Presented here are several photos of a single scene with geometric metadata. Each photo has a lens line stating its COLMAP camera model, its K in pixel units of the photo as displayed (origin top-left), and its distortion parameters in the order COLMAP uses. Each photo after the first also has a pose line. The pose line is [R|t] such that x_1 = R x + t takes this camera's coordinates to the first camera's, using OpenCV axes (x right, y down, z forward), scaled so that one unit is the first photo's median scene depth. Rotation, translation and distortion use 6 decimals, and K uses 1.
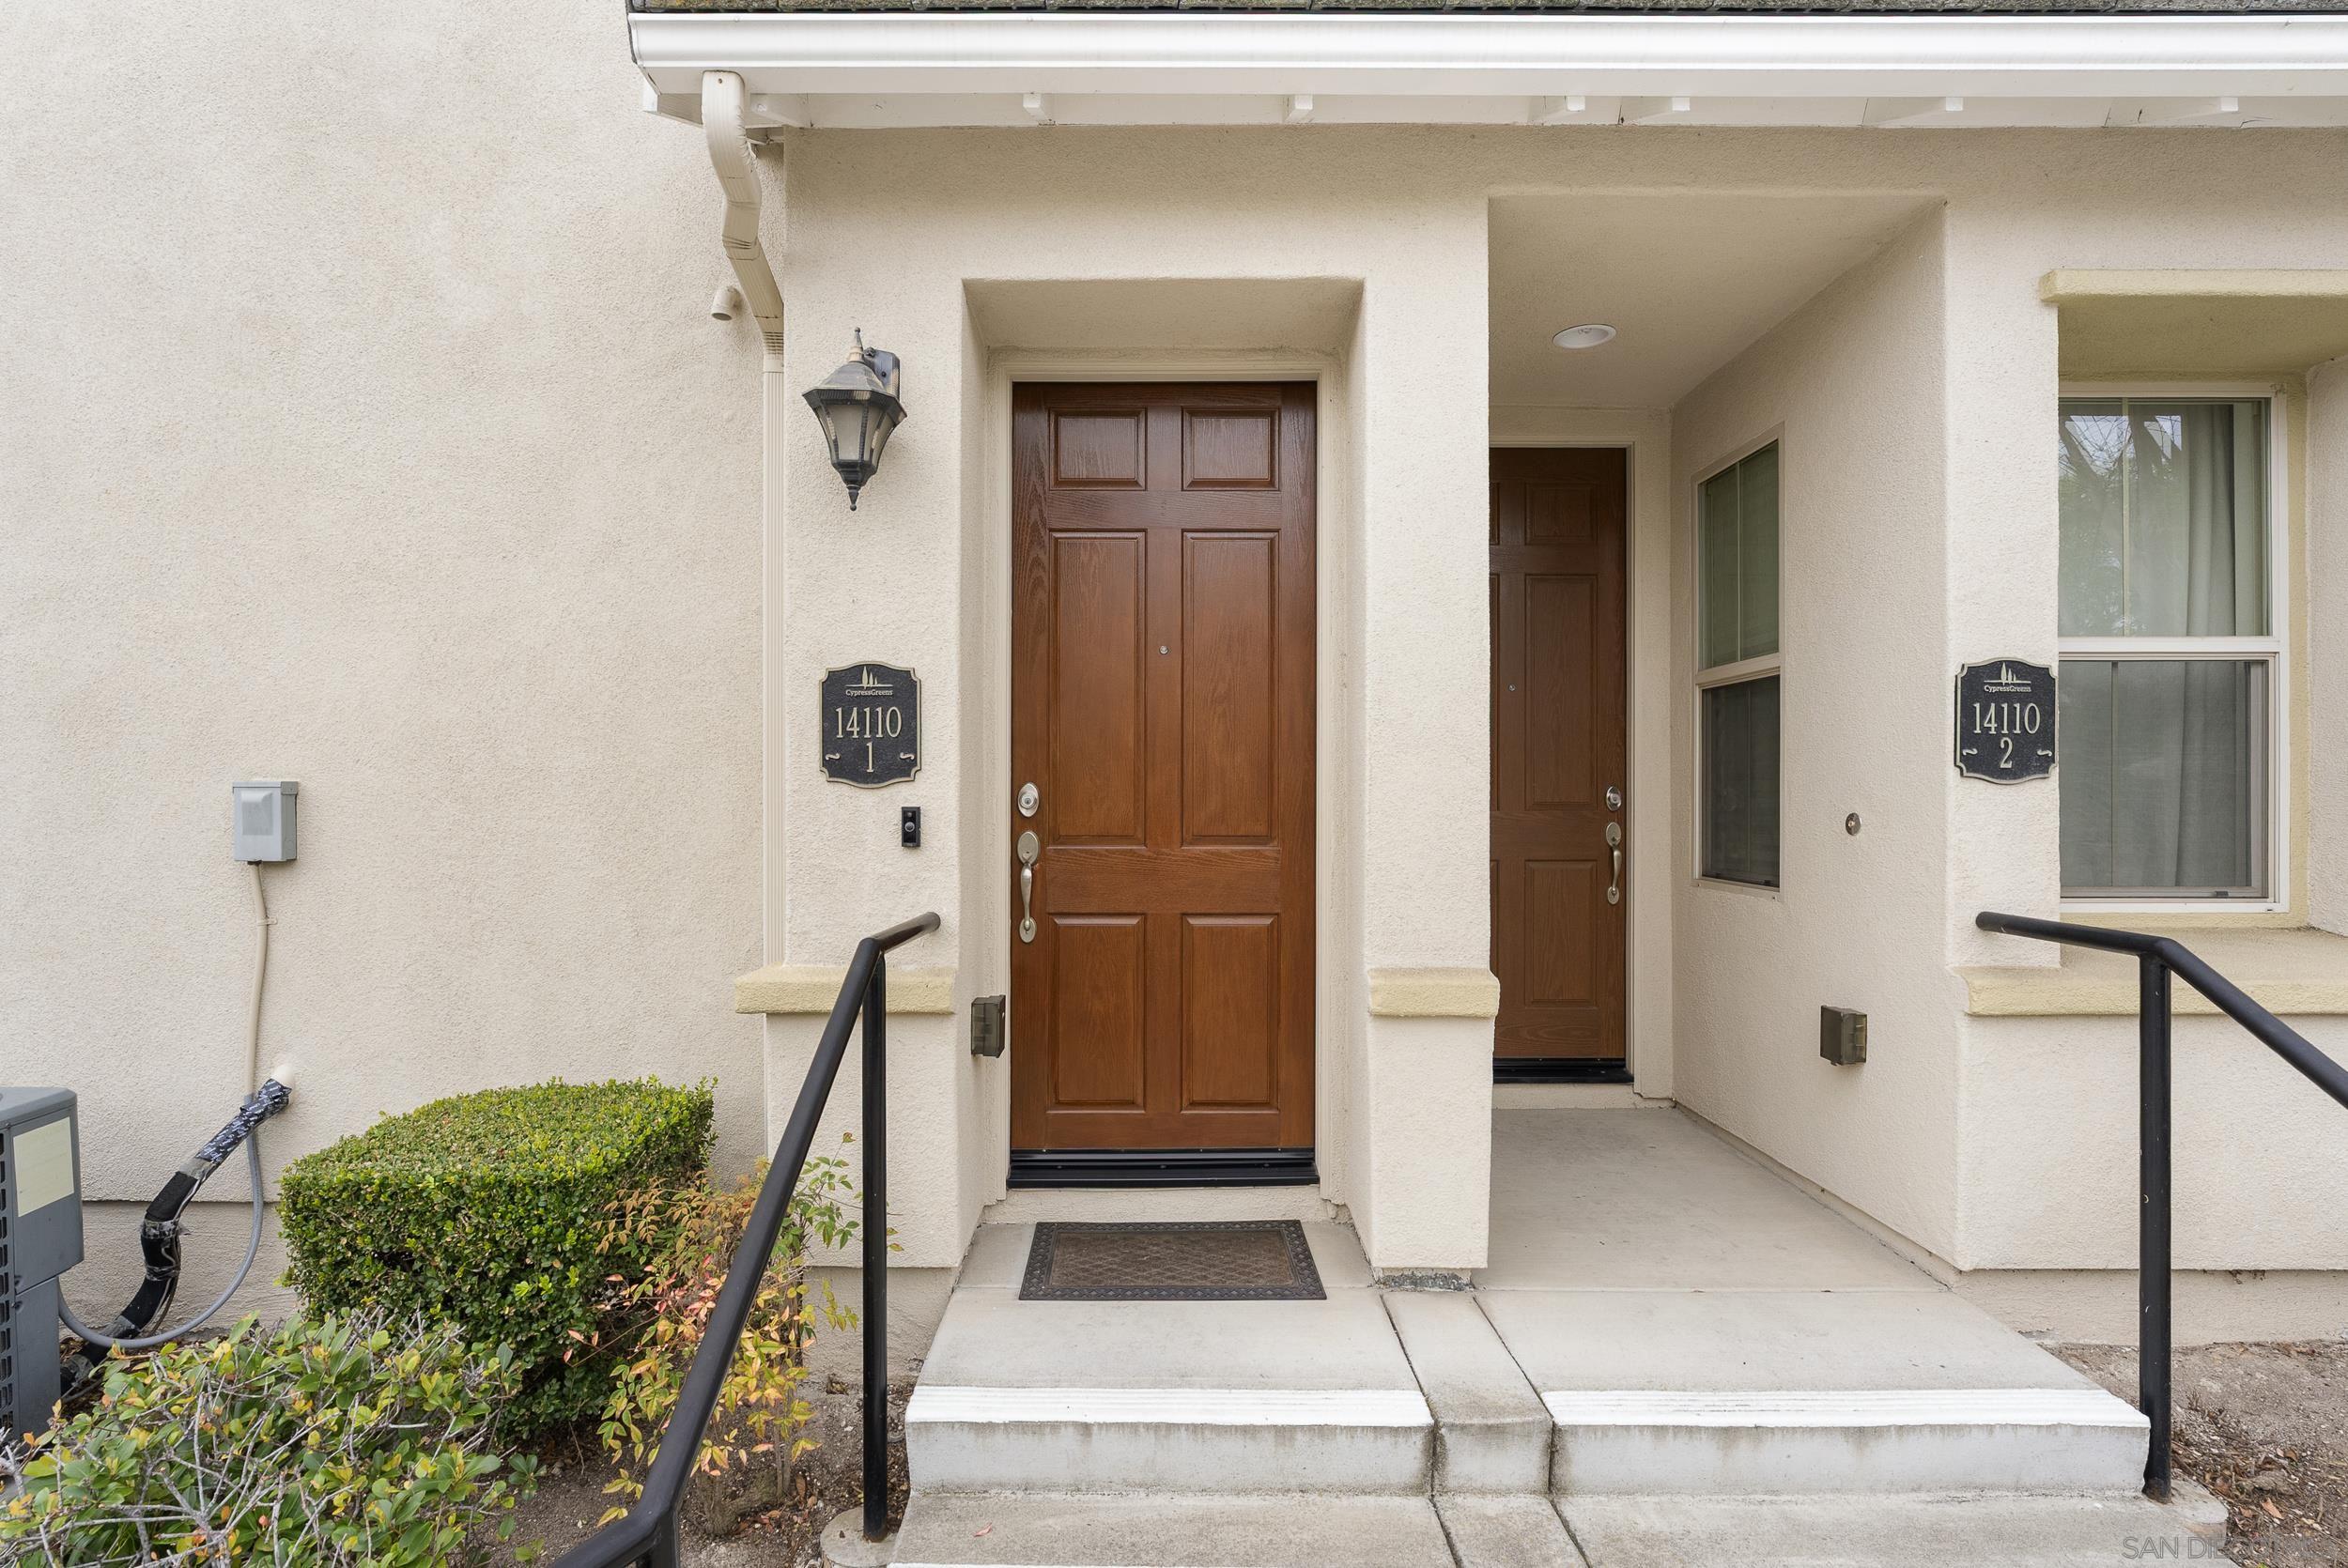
lens RADIAL K [[1063.7, 0, 1174.3], [0, 1063.7, 775.7], [0, 0, 1]] dist [-0.008885, 0.002038]
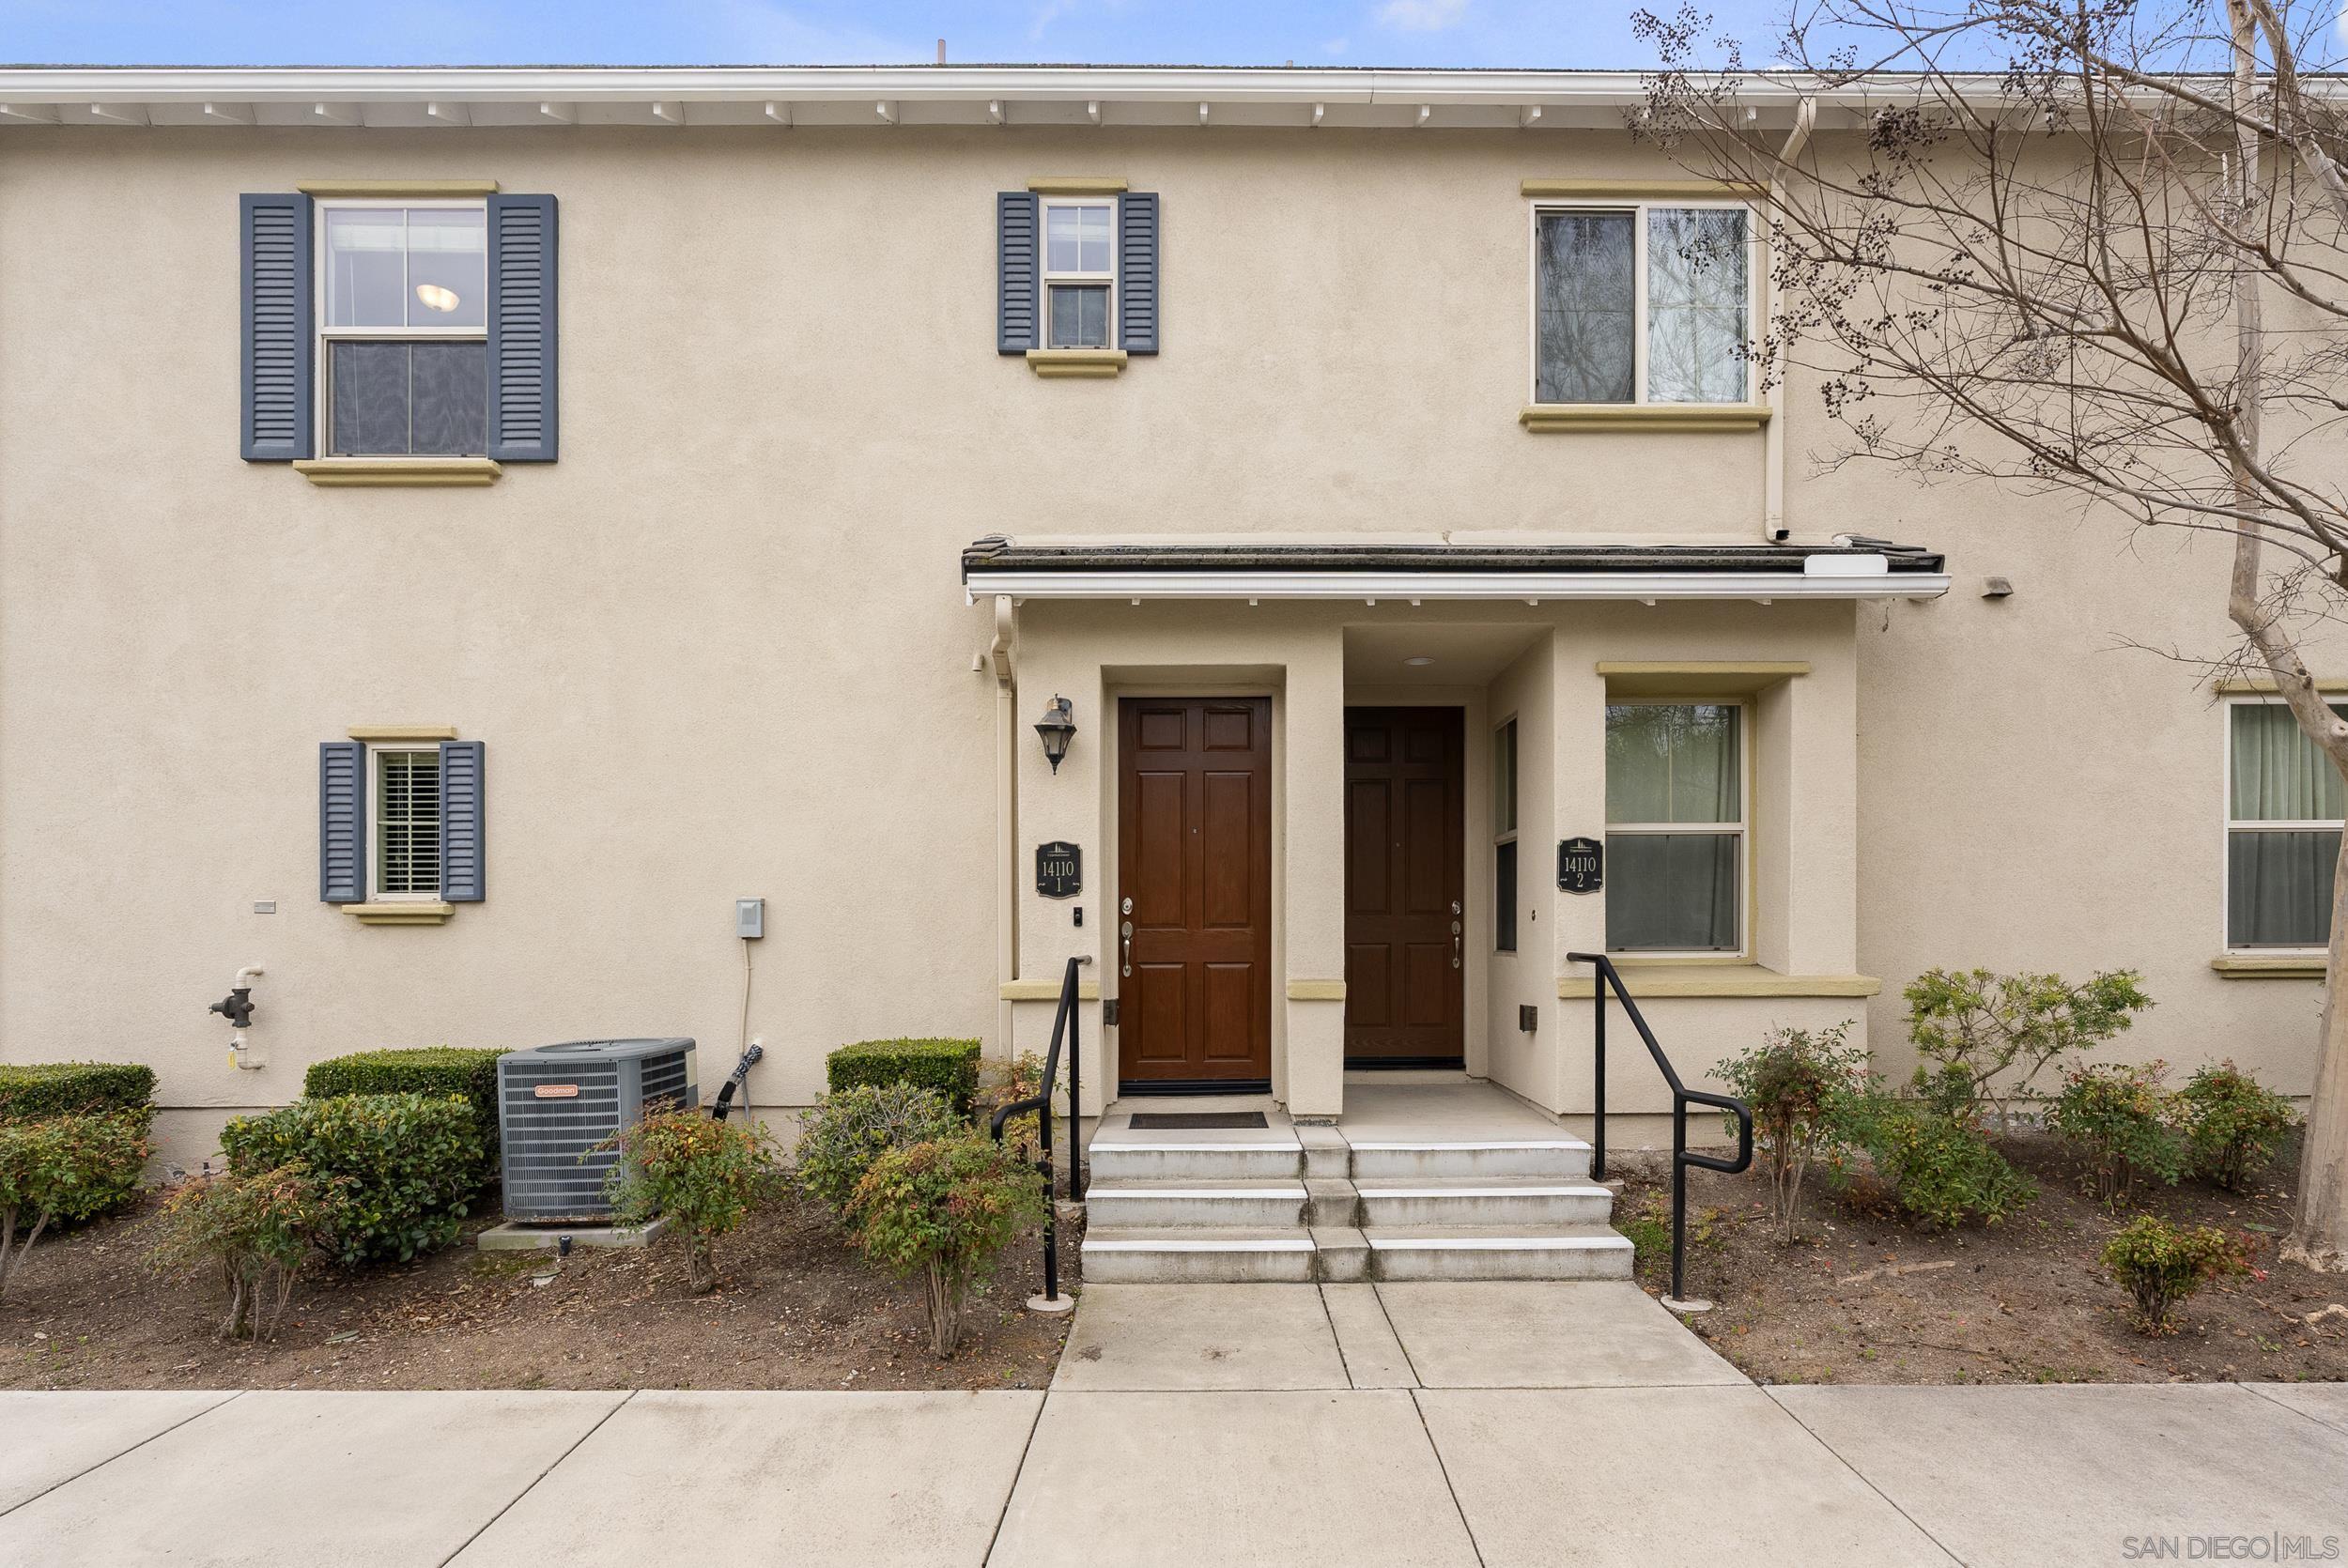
lens RADIAL K [[1076.6, 0, 1043.9], [0, 1076.6, 897.9], [0, 0, 1]] dist [0.000658, 0.000299]
pose [[0.987291, -0.002287, -0.158905, 0.035600], [0.000716, 0.999950, -0.009944, 0.031865], [0.158920, 0.009704, 0.987244, -1.201673]]
